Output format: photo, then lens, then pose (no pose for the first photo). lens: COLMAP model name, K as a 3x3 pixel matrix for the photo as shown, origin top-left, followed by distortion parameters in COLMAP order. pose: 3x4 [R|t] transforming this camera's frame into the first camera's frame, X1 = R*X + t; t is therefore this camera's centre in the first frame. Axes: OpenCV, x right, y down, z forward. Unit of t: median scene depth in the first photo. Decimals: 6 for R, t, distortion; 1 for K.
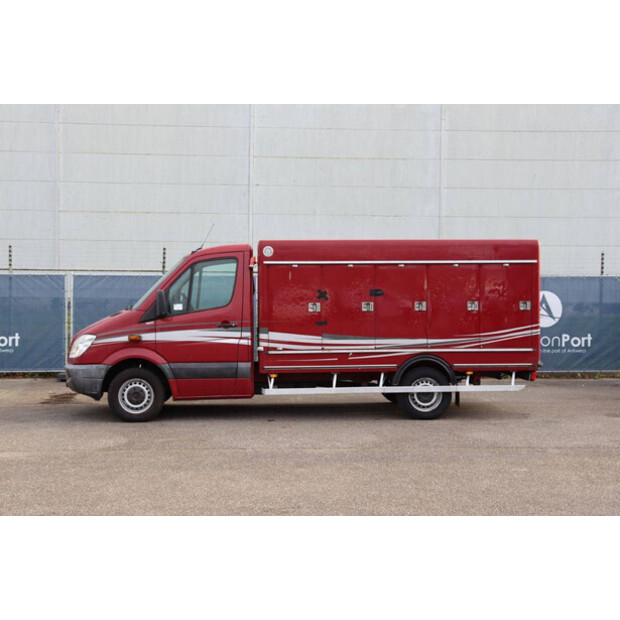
lens RADIAL K [[861.7, 0, 310.0], [0, 861.7, 310.0], [0, 0, 1]] dist [0.037046, 0.062144]
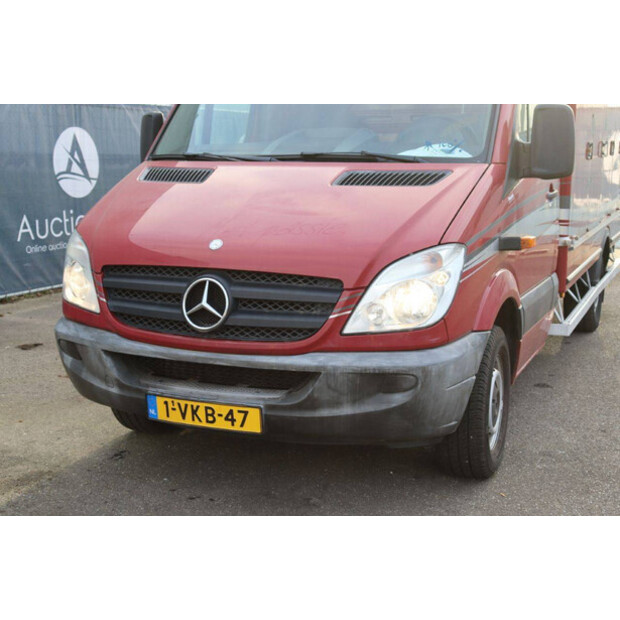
lens RADIAL K [[904.2, 0, 310.0], [0, 904.2, 310.0], [0, 0, 1]] dist [0.031145, 0.043370]
pose [[0.456122, -0.155755, 0.876181, -0.556909], [0.014613, 0.985743, 0.167624, -0.003262], [-0.889797, -0.063654, 0.451895, 0.886918]]
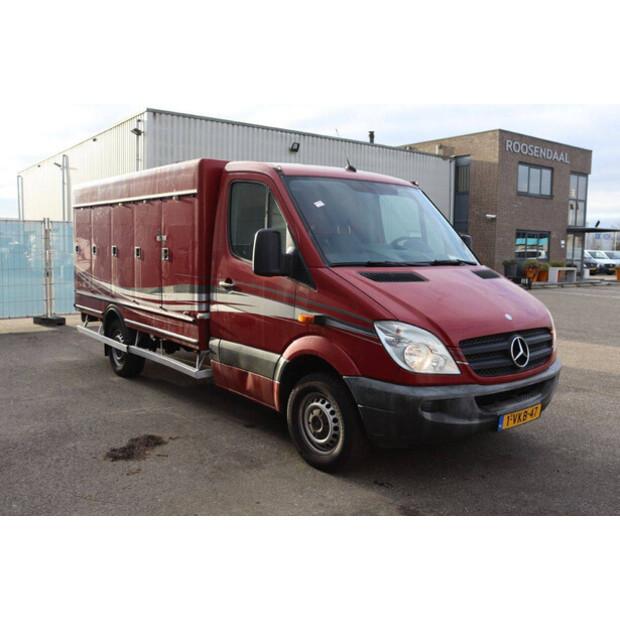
lens RADIAL K [[592.1, 0, 310.0], [0, 592.1, 310.0], [0, 0, 1]] dist [-0.162884, 0.262716]
pose [[-0.562326, -0.100362, 0.820803, -0.506525], [0.000891, 0.992533, 0.121971, -0.020315], [-0.826915, 0.069319, -0.558038, 1.366137]]
